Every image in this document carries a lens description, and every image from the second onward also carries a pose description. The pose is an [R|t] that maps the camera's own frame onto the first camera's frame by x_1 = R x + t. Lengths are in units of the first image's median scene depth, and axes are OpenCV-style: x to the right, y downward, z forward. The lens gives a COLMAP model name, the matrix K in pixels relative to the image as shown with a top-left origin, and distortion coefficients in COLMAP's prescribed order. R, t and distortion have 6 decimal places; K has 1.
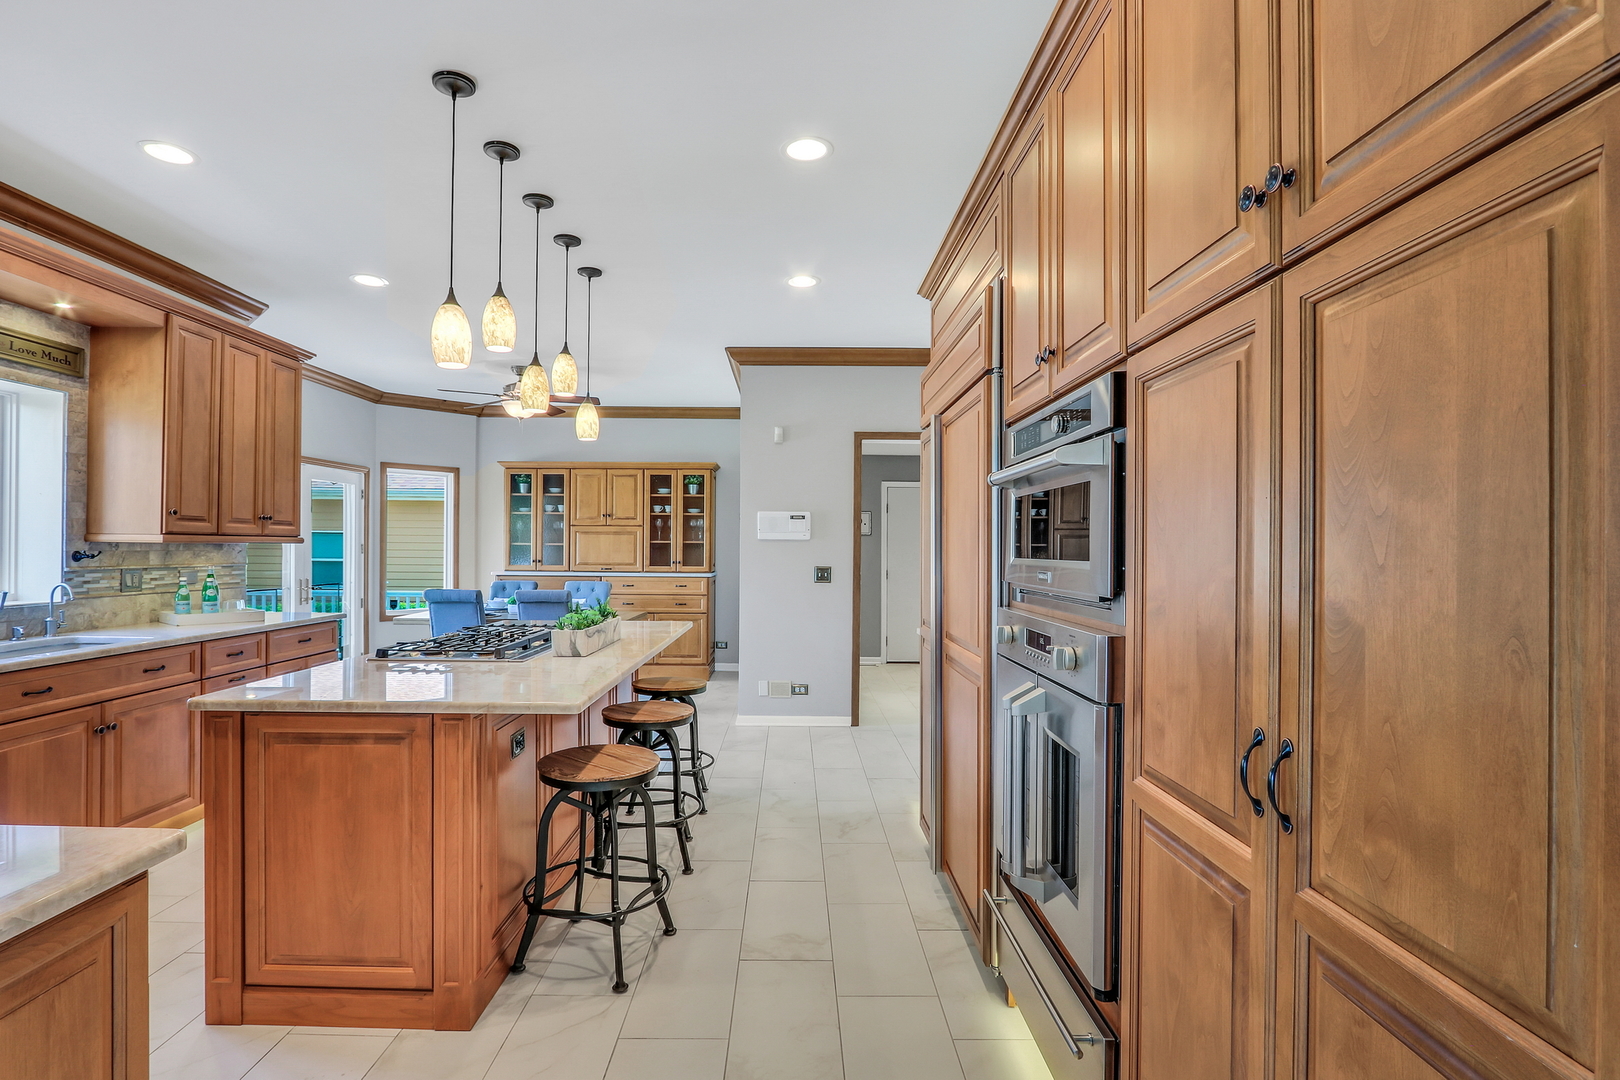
lens RADIAL K [[789.3, 0, 781.9], [0, 789.3, 543.6], [0, 0, 1]] dist [-0.016394, 0.002365]
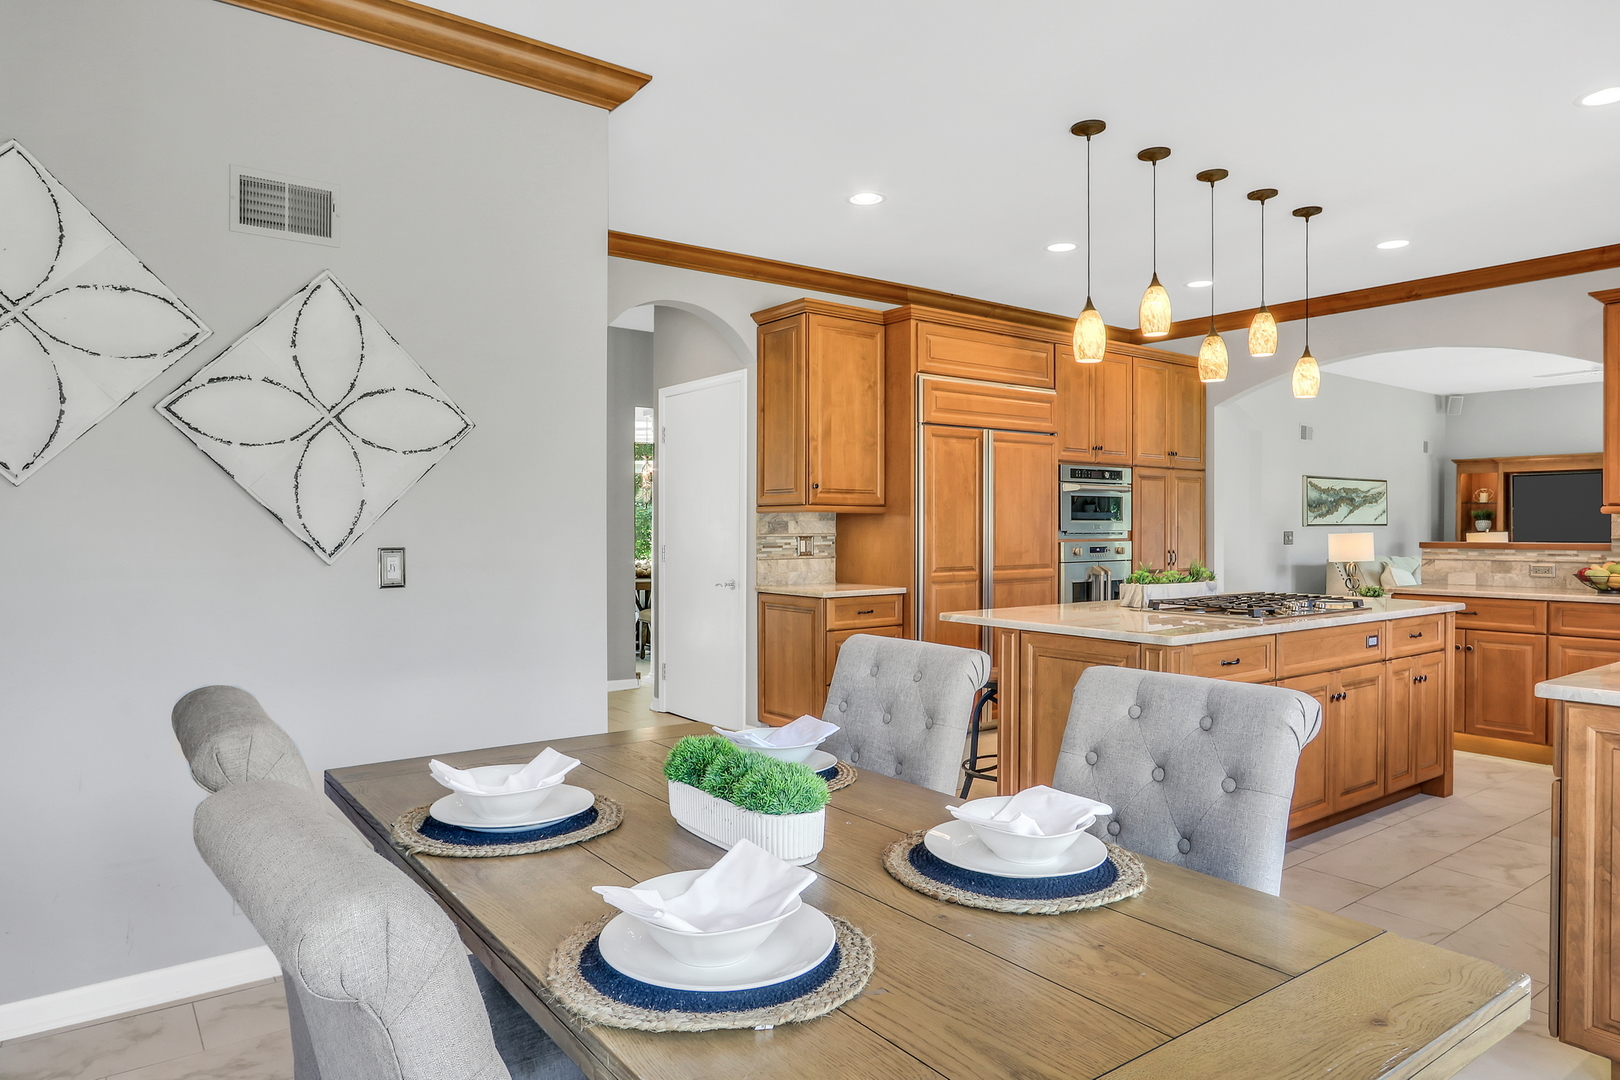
lens RADIAL K [[989.3, 0, 805.5], [0, 989.3, 536.5], [0, 0, 1]] dist [-0.006780, 0.010696]
pose [[-0.615697, -0.013624, 0.787865, -0.867603], [-0.008517, 0.999907, 0.010636, 0.023030], [-0.787937, -0.000162, -0.615756, 1.909721]]
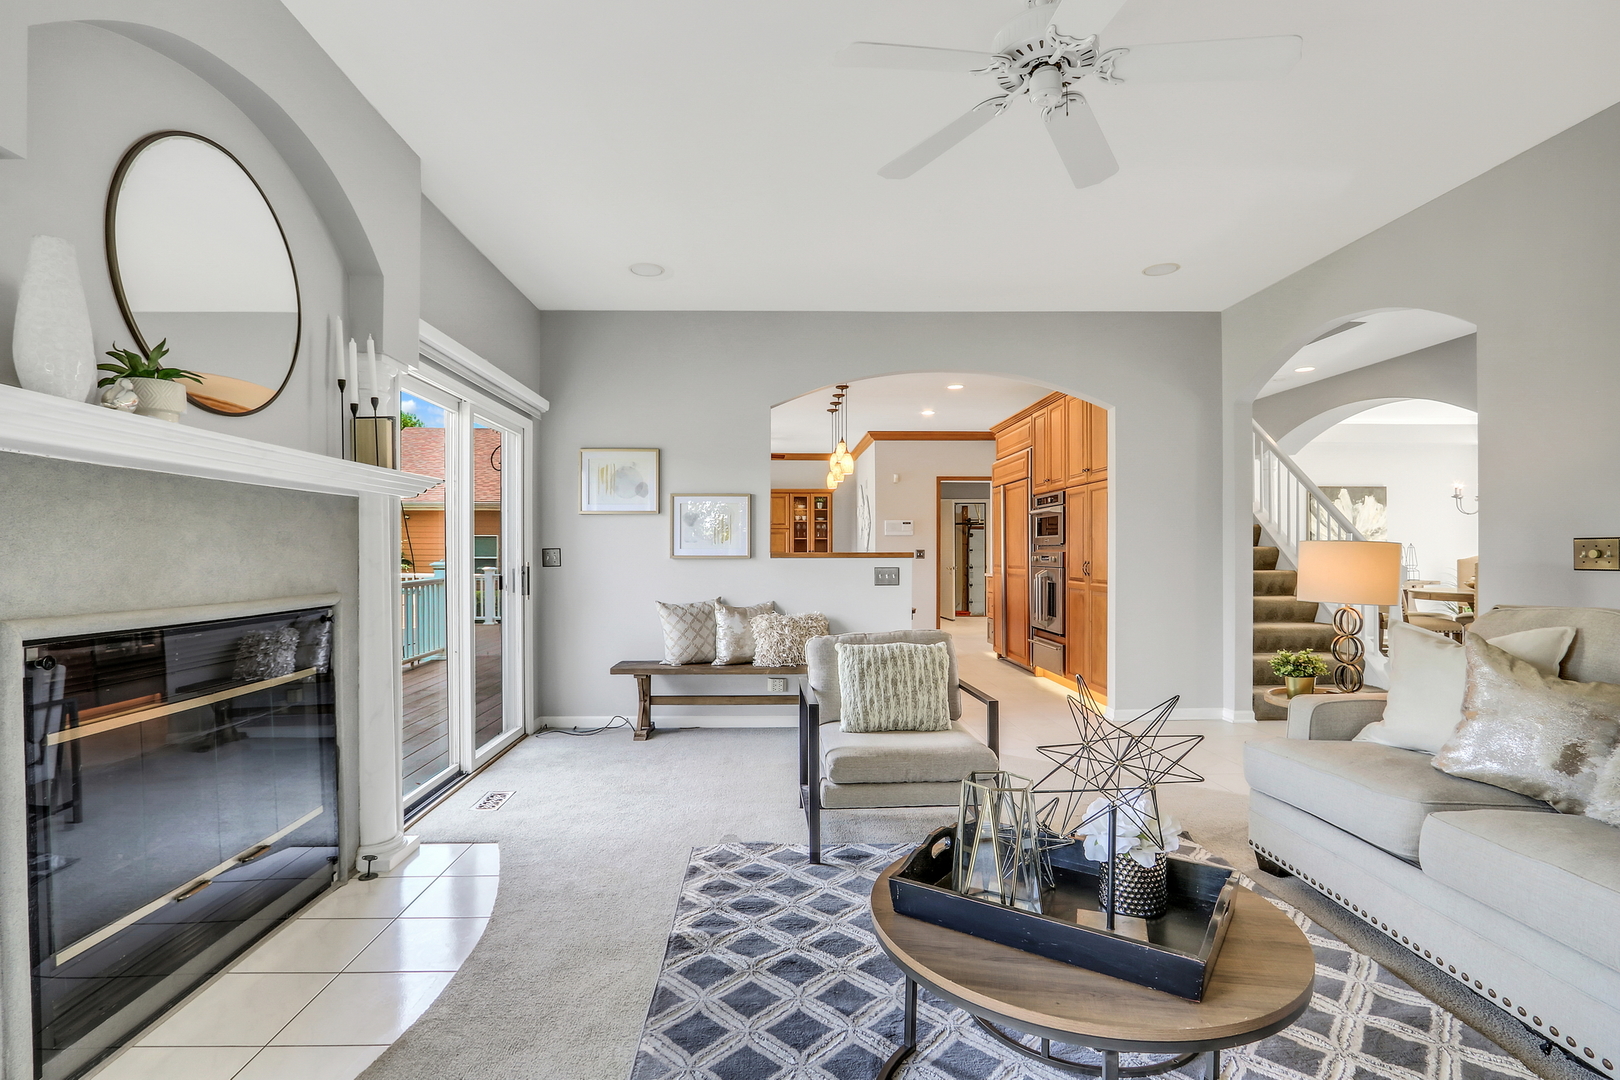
lens RADIAL K [[803.0, 0, 781.4], [0, 803.0, 552.5], [0, 0, 1]] dist [-0.027242, 0.010091]
pose [[0.999633, -0.009901, 0.025221, -0.480114], [0.009705, 0.999922, 0.007895, 0.027270], [-0.025297, -0.007647, 0.999651, -1.299597]]
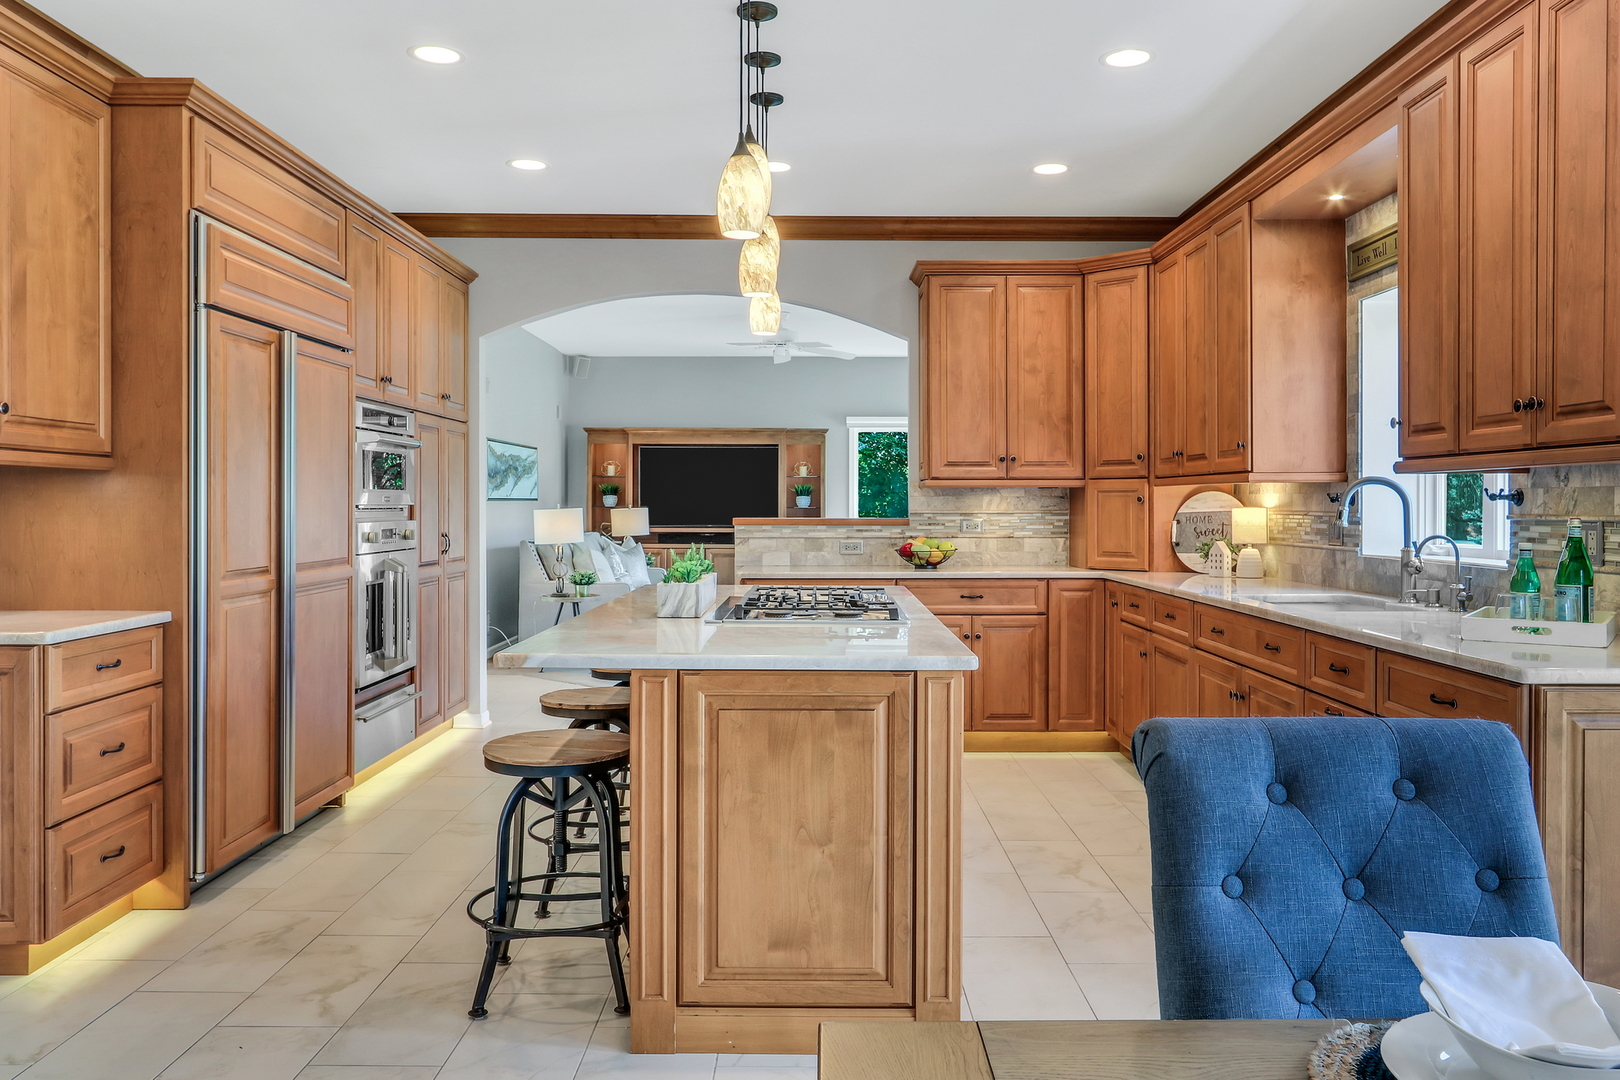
lens RADIAL K [[1217.7, 0, 818.3], [0, 1217.7, 510.9], [0, 0, 1]] dist [-0.014750, 0.016142]
pose [[-0.999767, -0.008197, -0.019948, -0.301438], [-0.008174, 0.999966, -0.001227, 0.031279], [0.019957, -0.001064, -0.999800, 1.852755]]
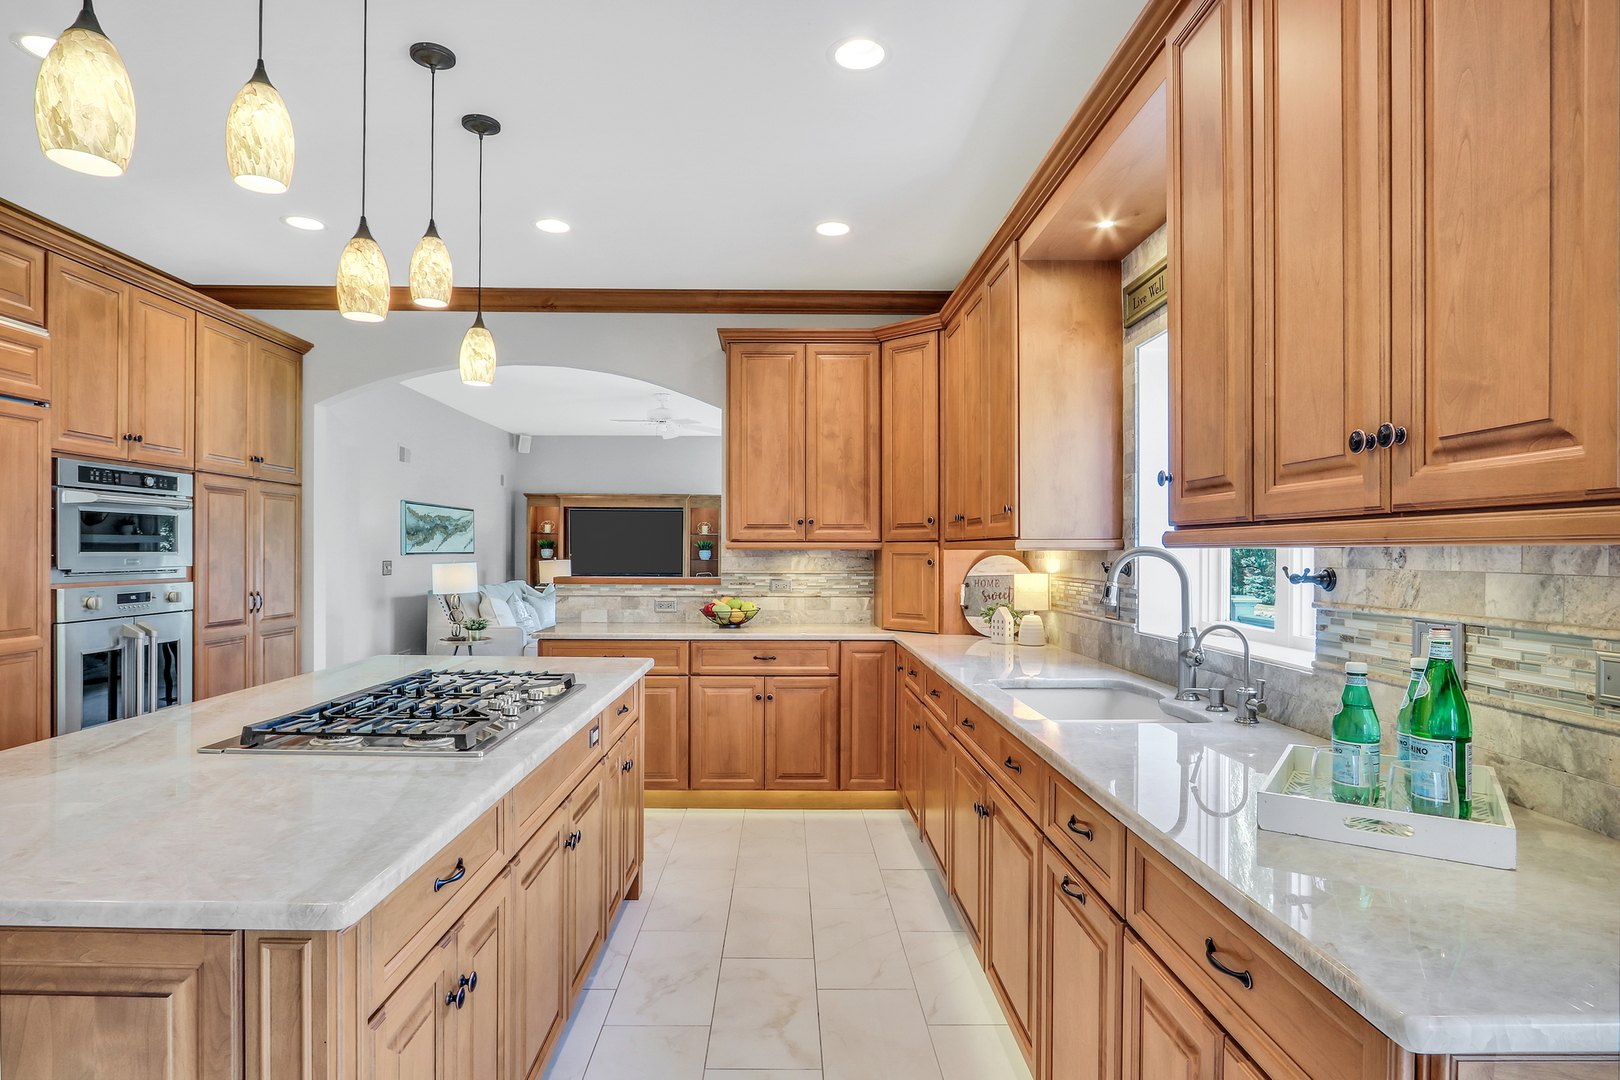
lens RADIAL K [[866.9, 0, 788.6], [0, 866.9, 552.6], [0, 0, 1]] dist [-0.028135, 0.009697]
pose [[-0.999652, -0.012142, -0.023409, -0.533454], [-0.012032, 0.999916, -0.004812, 0.006177], [0.023465, -0.004529, -0.999714, 1.421500]]
